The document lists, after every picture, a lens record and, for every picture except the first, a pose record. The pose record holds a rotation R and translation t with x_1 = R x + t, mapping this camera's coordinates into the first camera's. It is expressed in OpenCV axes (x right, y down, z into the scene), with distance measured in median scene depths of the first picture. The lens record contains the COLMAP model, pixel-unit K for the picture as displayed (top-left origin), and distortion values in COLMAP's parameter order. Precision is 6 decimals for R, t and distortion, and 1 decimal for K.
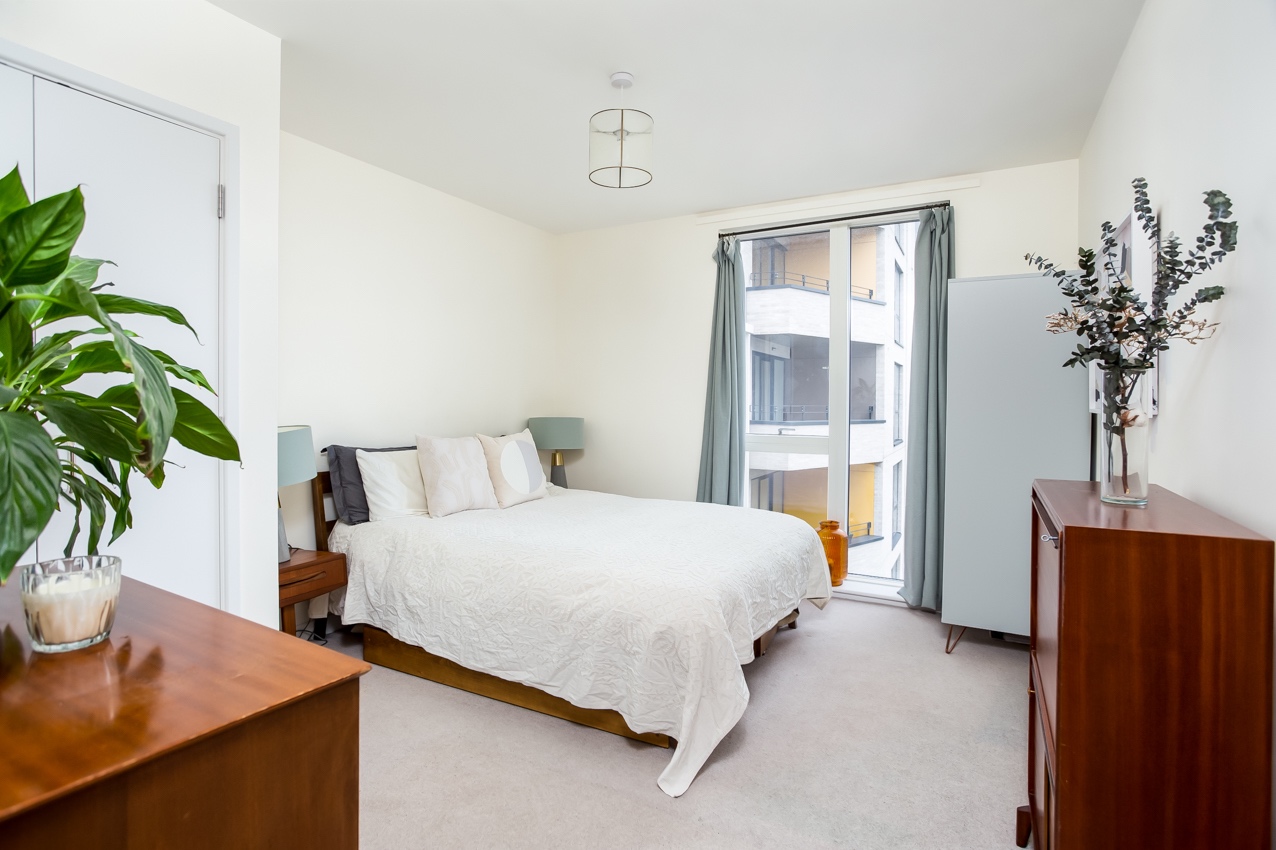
lens RADIAL K [[620.5, 0, 638.0], [0, 620.5, 425.0], [0, 0, 1]] dist [-0.042799, 0.000554]
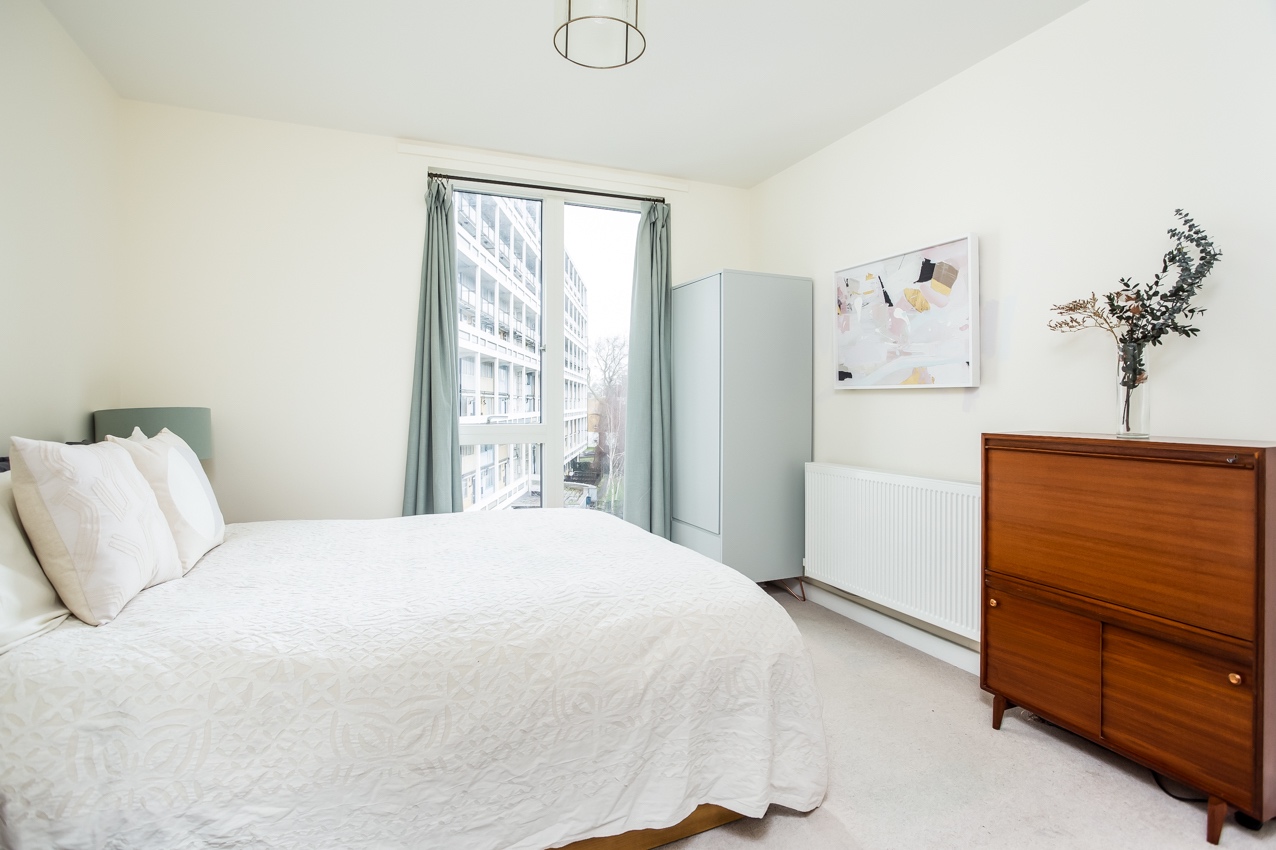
lens RADIAL K [[613.3, 0, 636.4], [0, 613.3, 410.0], [0, 0, 1]] dist [-0.018776, 0.000952]
pose [[0.632141, -0.020575, 0.774580, -0.558557], [0.037017, 0.999308, -0.003666, 0.014265], [-0.773968, 0.030990, 0.632466, 0.553708]]
